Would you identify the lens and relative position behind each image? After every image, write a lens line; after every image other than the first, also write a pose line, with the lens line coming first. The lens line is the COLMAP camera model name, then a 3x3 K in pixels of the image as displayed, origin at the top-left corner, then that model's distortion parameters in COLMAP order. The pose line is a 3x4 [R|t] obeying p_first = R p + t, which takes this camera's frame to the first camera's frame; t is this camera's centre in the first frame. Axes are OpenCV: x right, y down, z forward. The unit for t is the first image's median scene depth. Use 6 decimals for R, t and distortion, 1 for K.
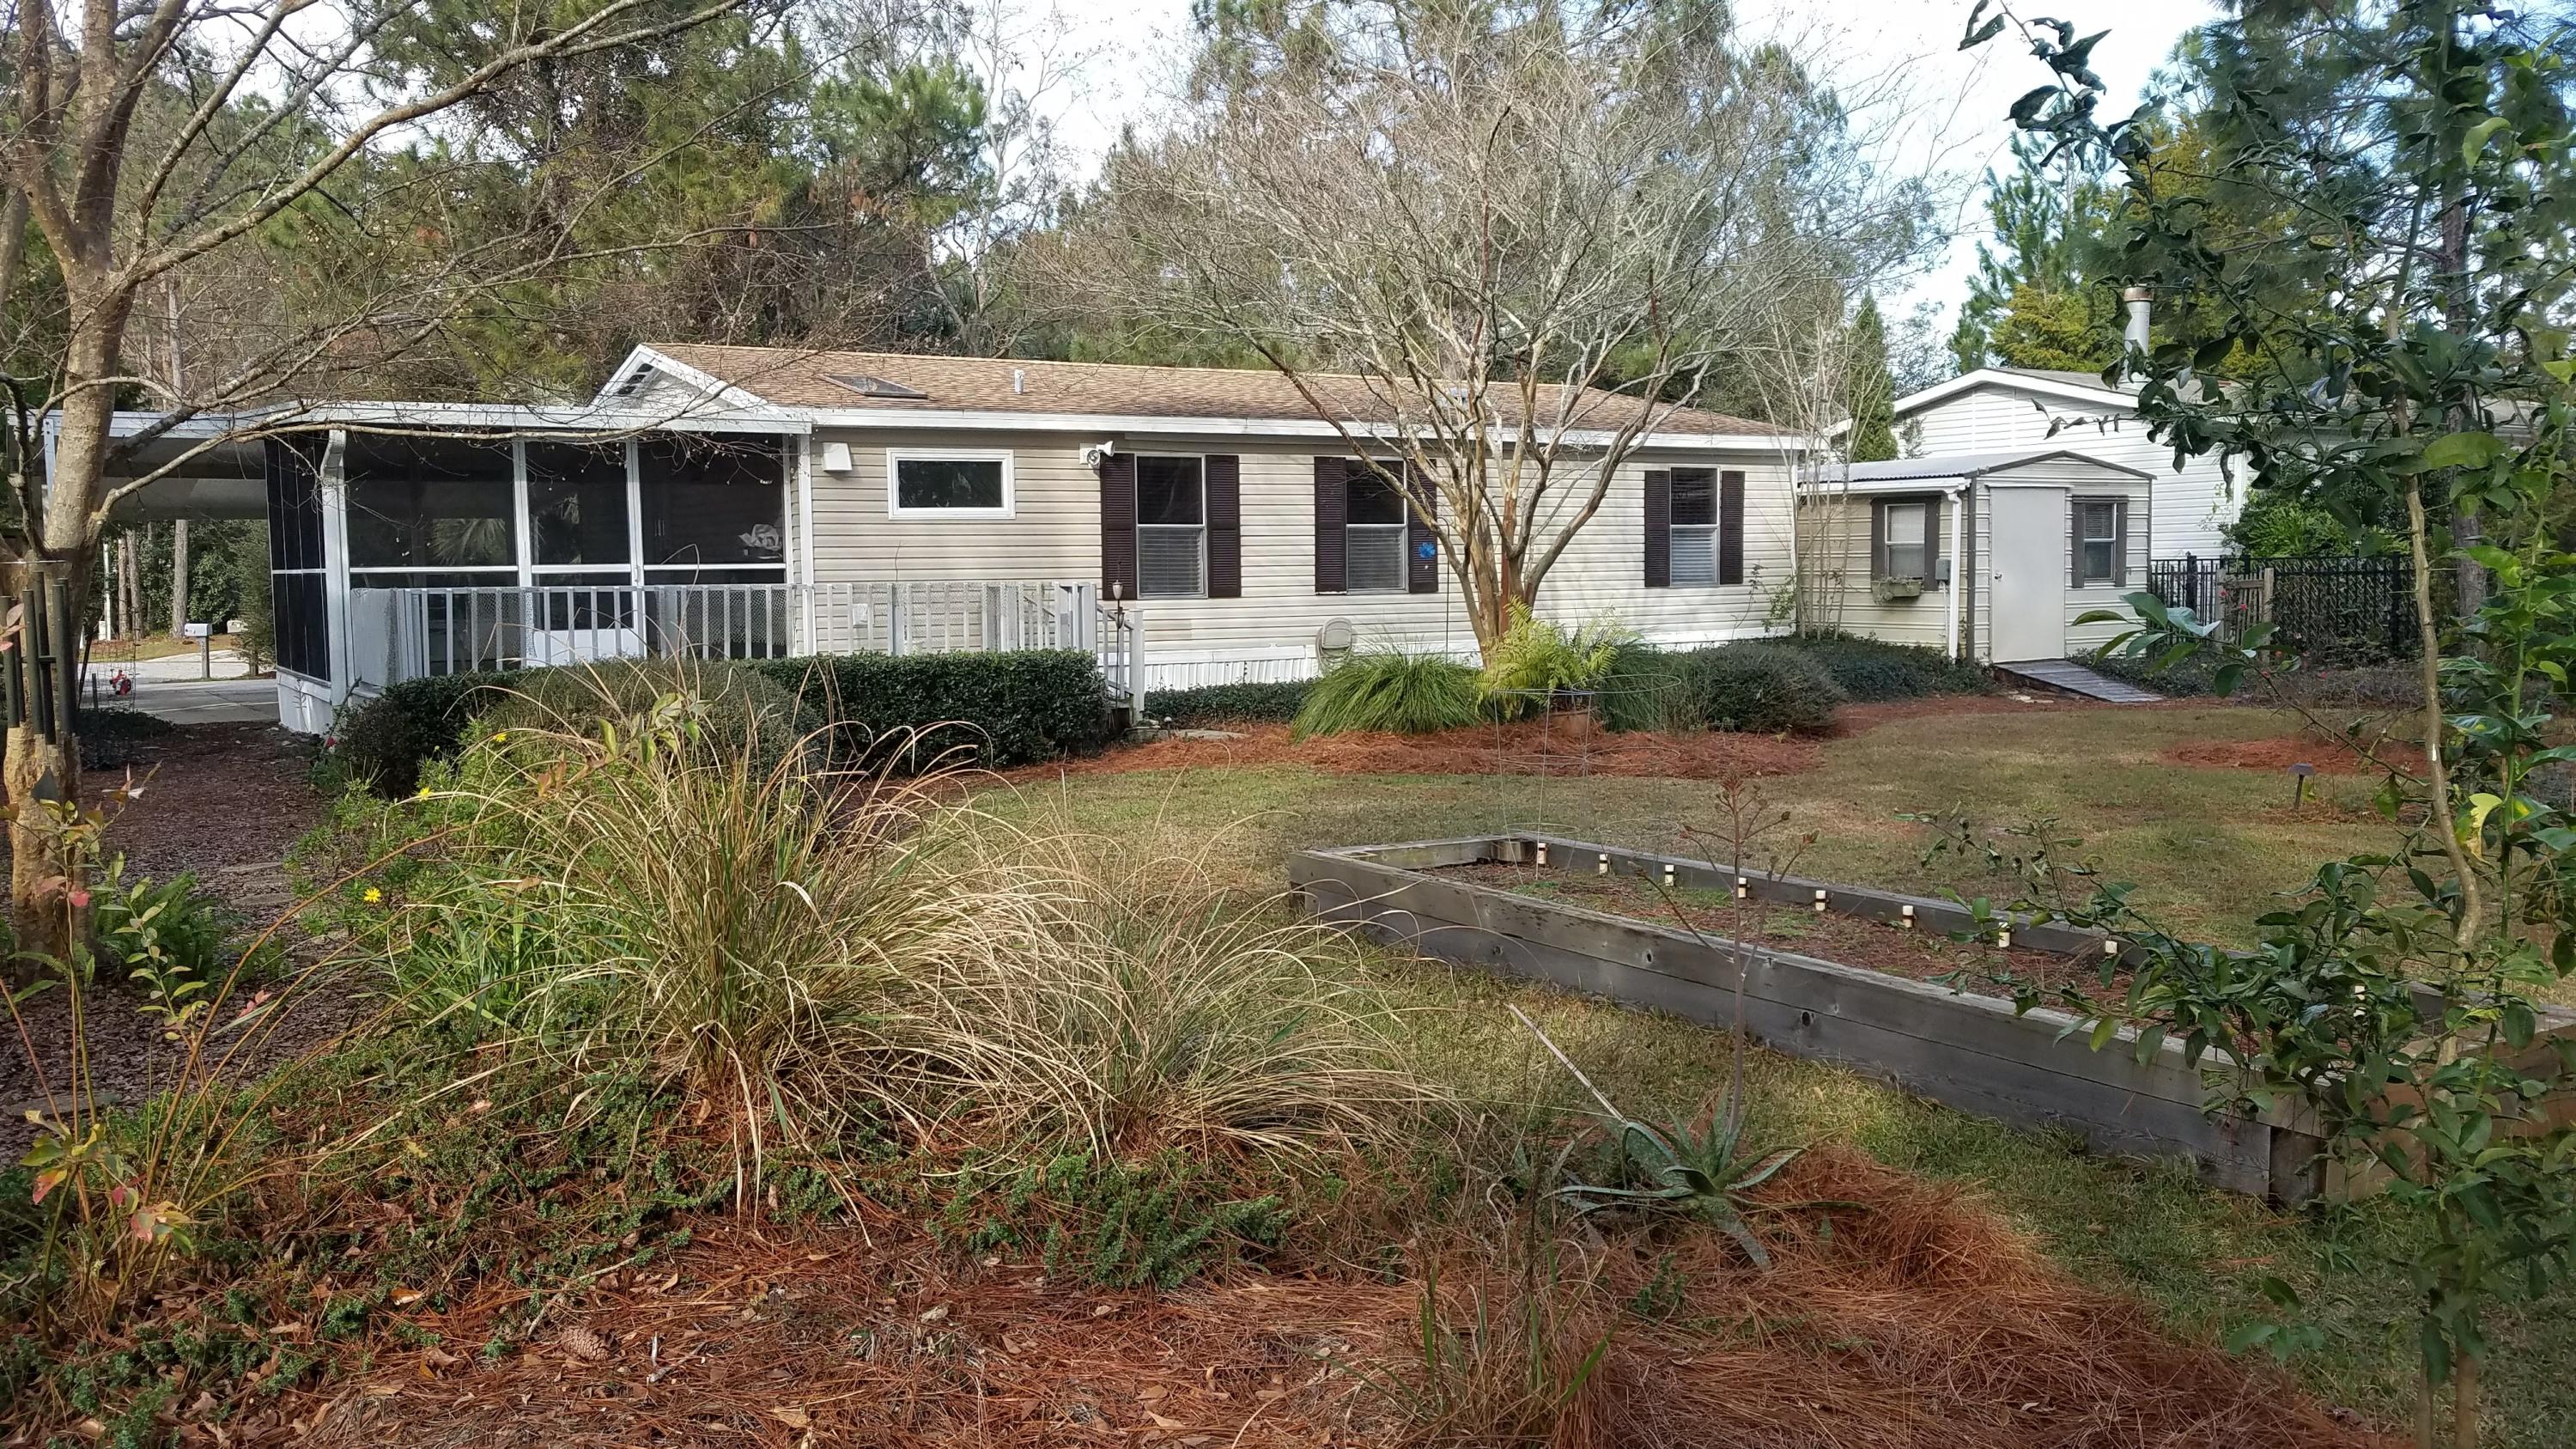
lens RADIAL K [[2015.6, 0, 1249.5], [0, 2015.6, 691.8], [0, 0, 1]] dist [0.016473, -0.020781]
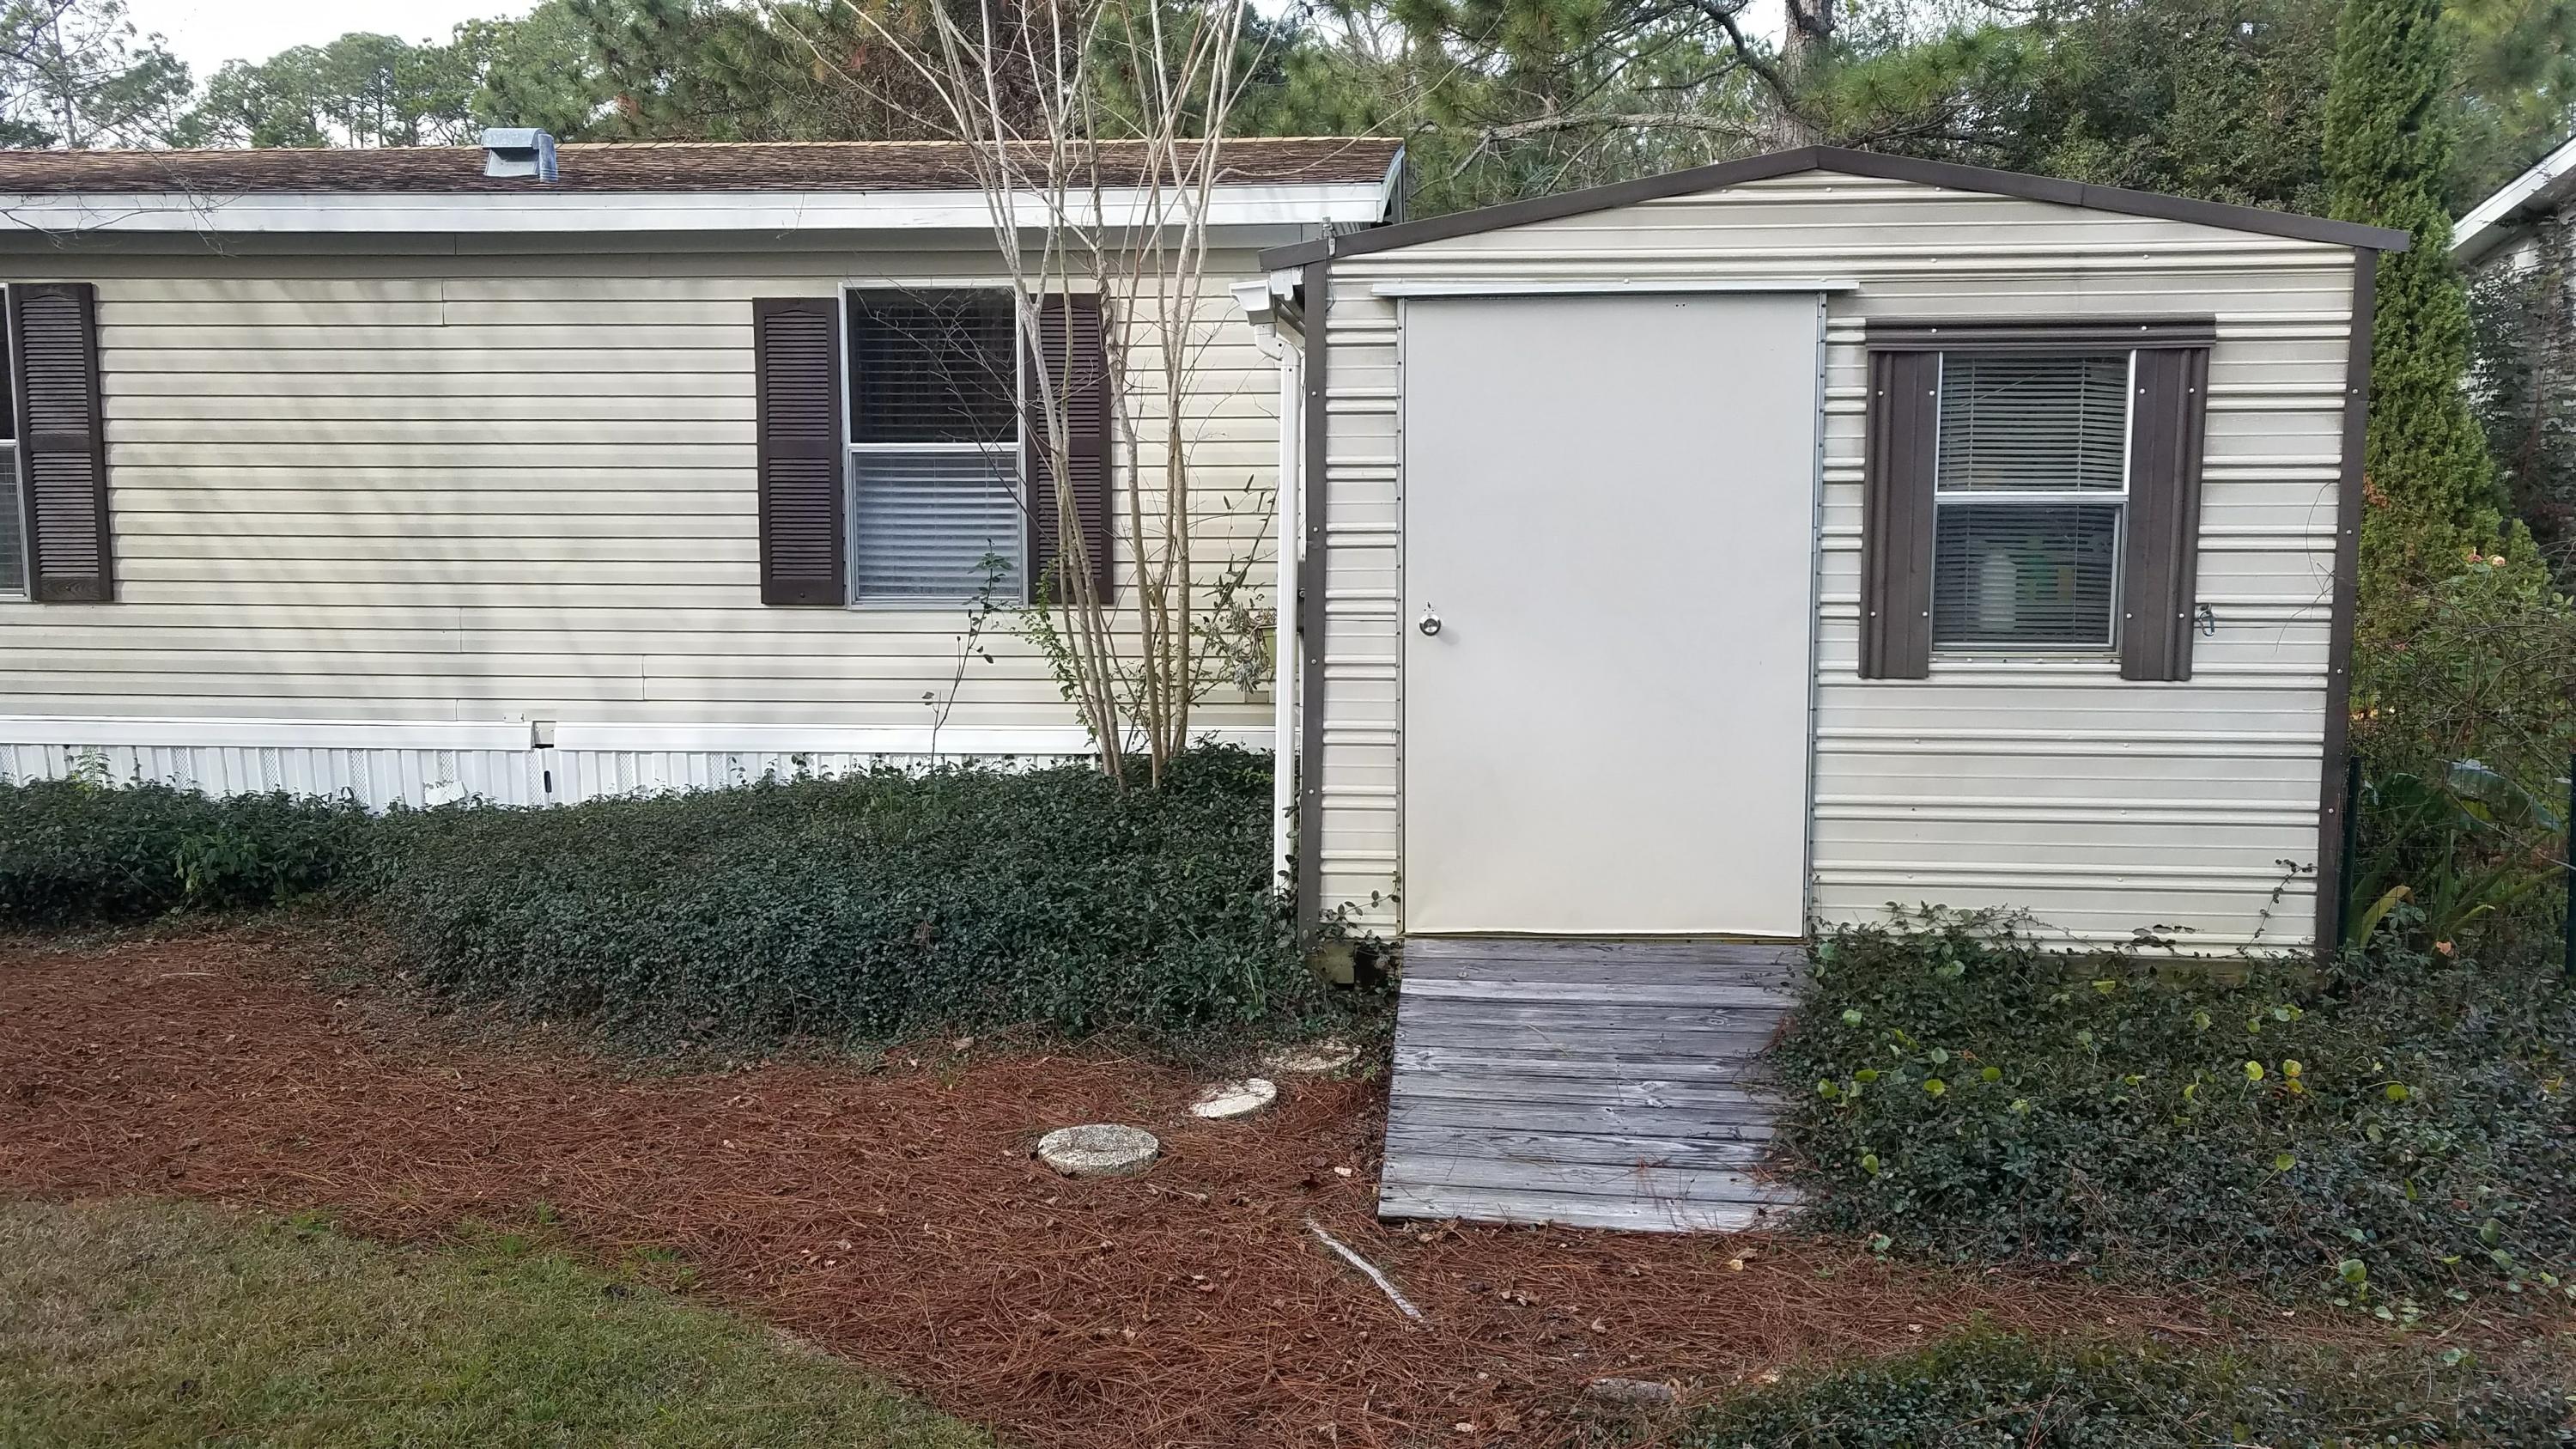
lens RADIAL K [[2015.6, 0, 1289.0], [0, 2015.6, 735.4], [0, 0, 1]] dist [0.016473, -0.020781]
pose [[0.808468, 0.079381, -0.583162, 0.560390], [-0.050739, 0.996574, 0.065314, -0.063868], [0.586348, -0.023215, 0.809726, 0.829311]]
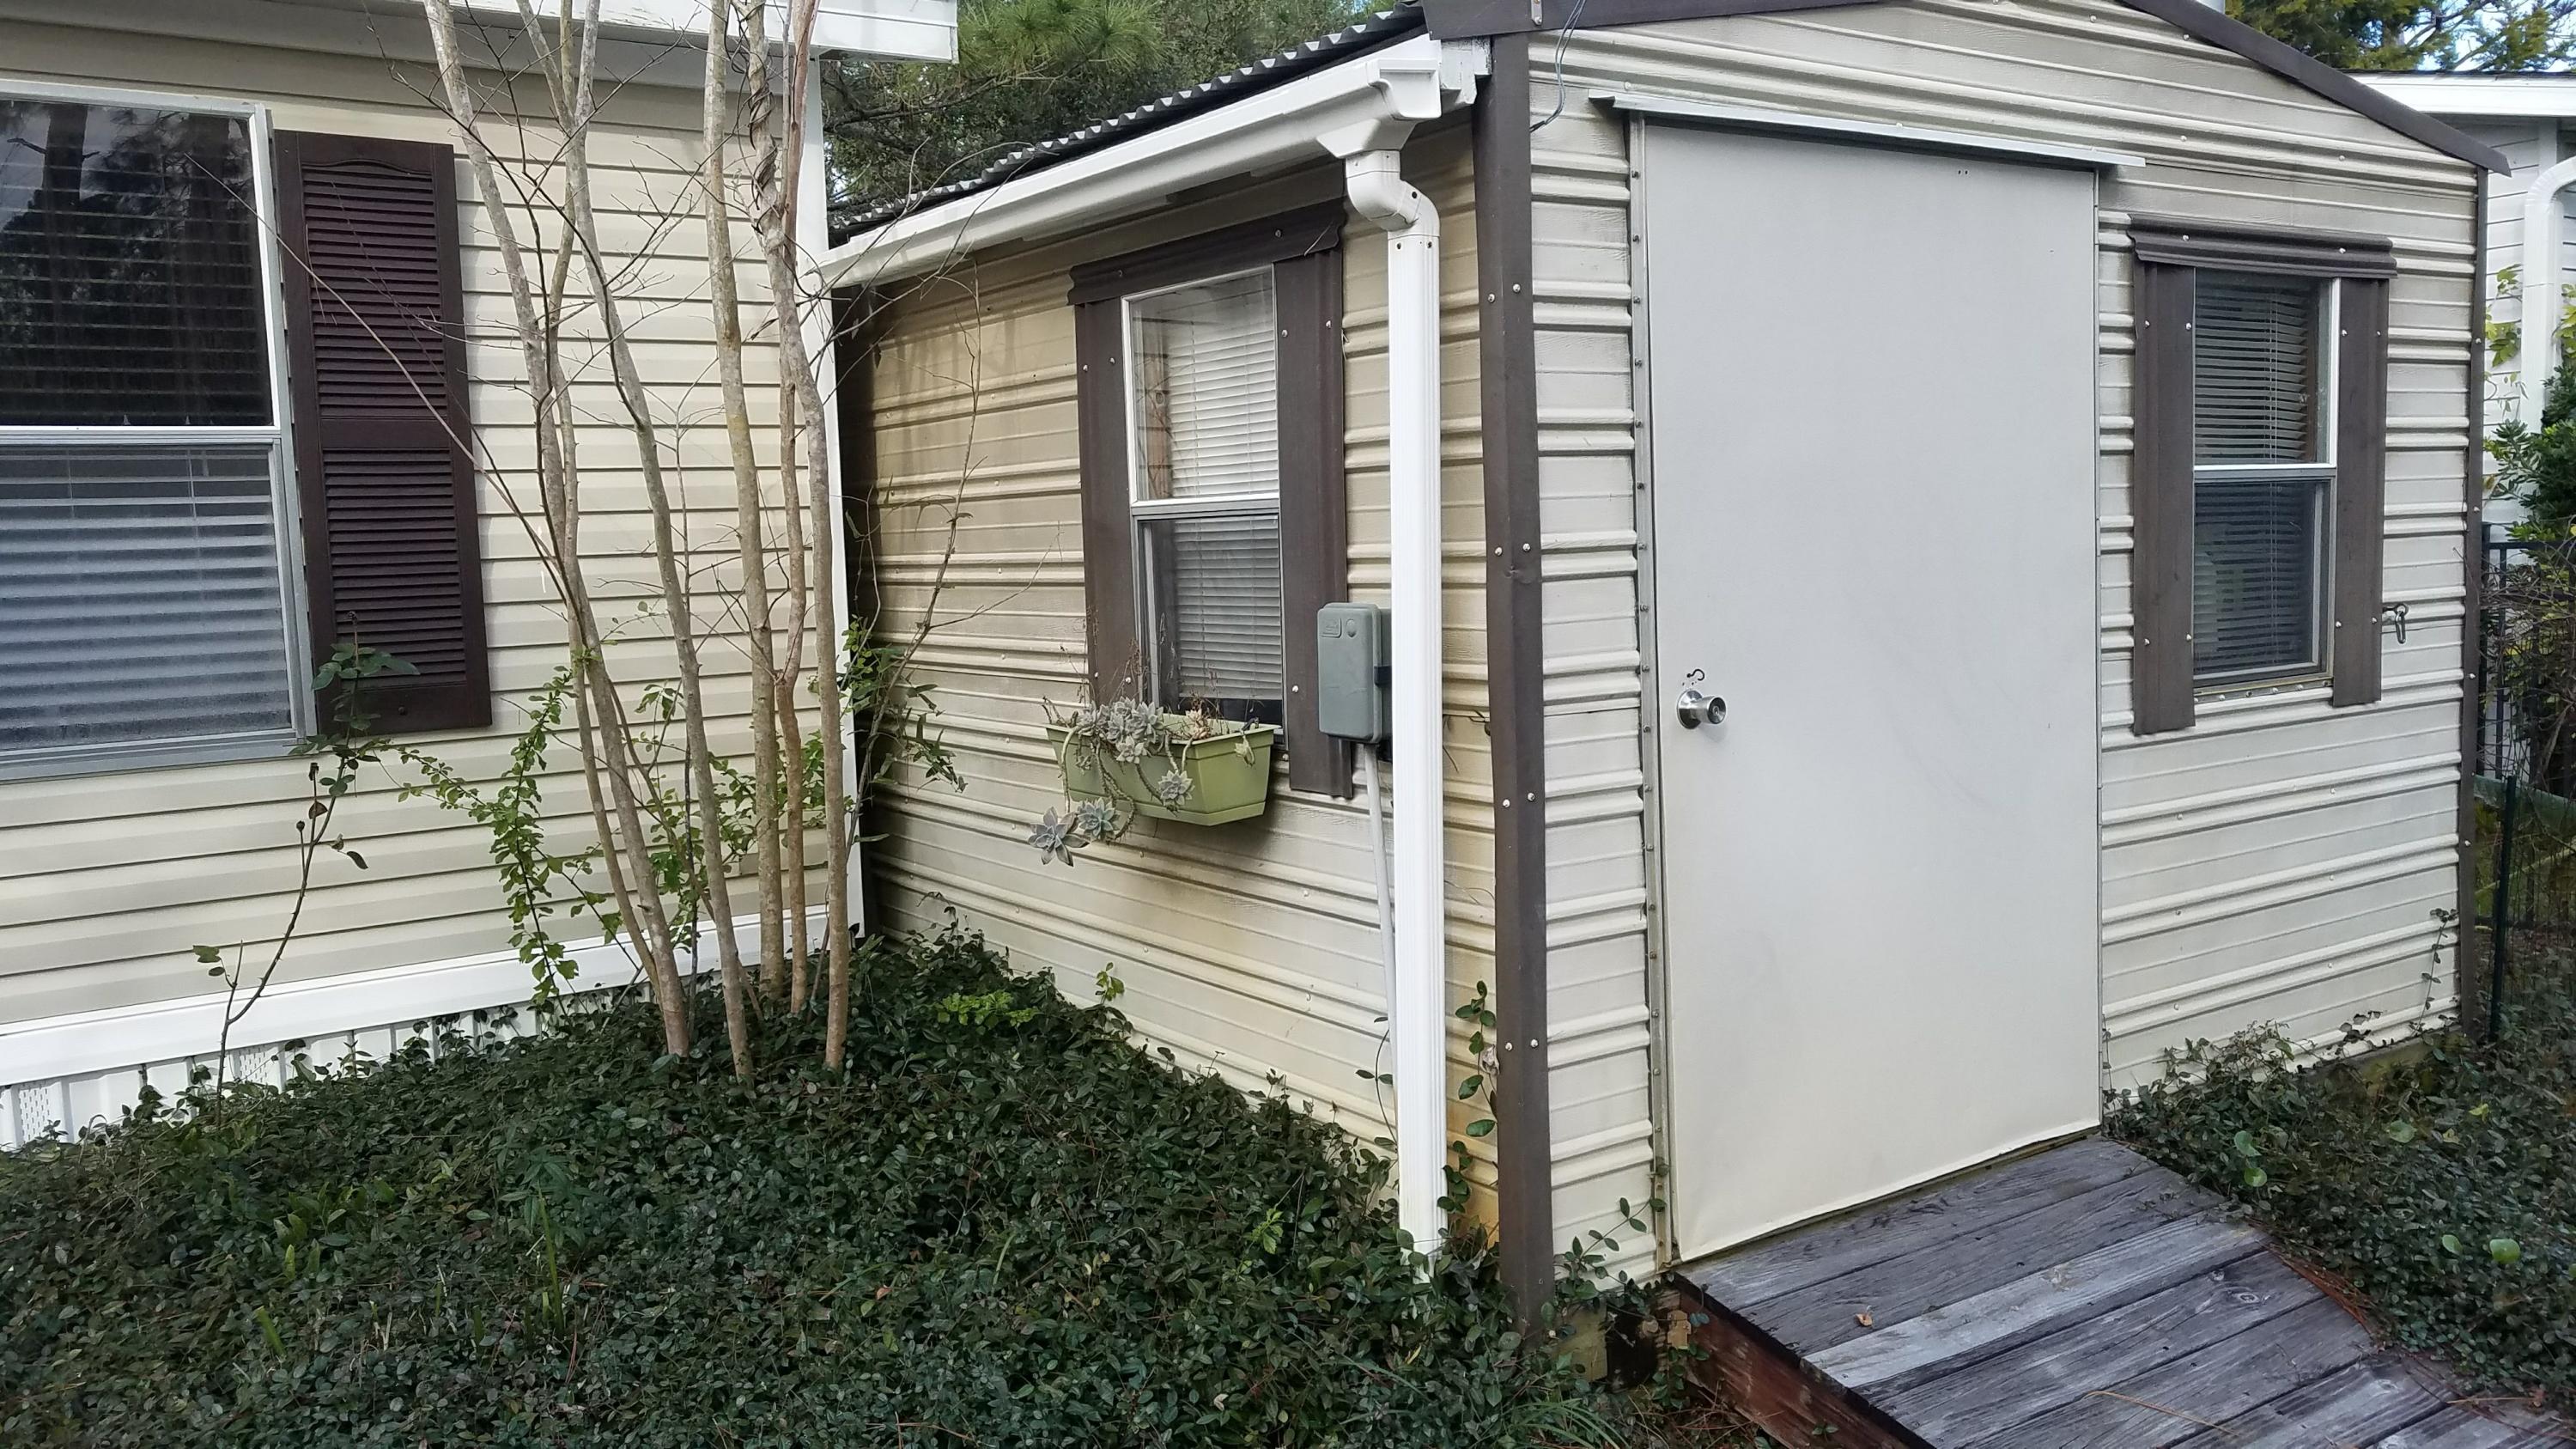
lens RADIAL K [[2015.6, 0, 1288.2], [0, 2015.6, 734.9], [0, 0, 1]] dist [0.016473, -0.020781]
pose [[0.997983, -0.026762, 0.057563, 0.357841], [0.025034, 0.999220, 0.030530, -0.065646], [-0.058335, -0.029027, 0.997875, 0.918613]]
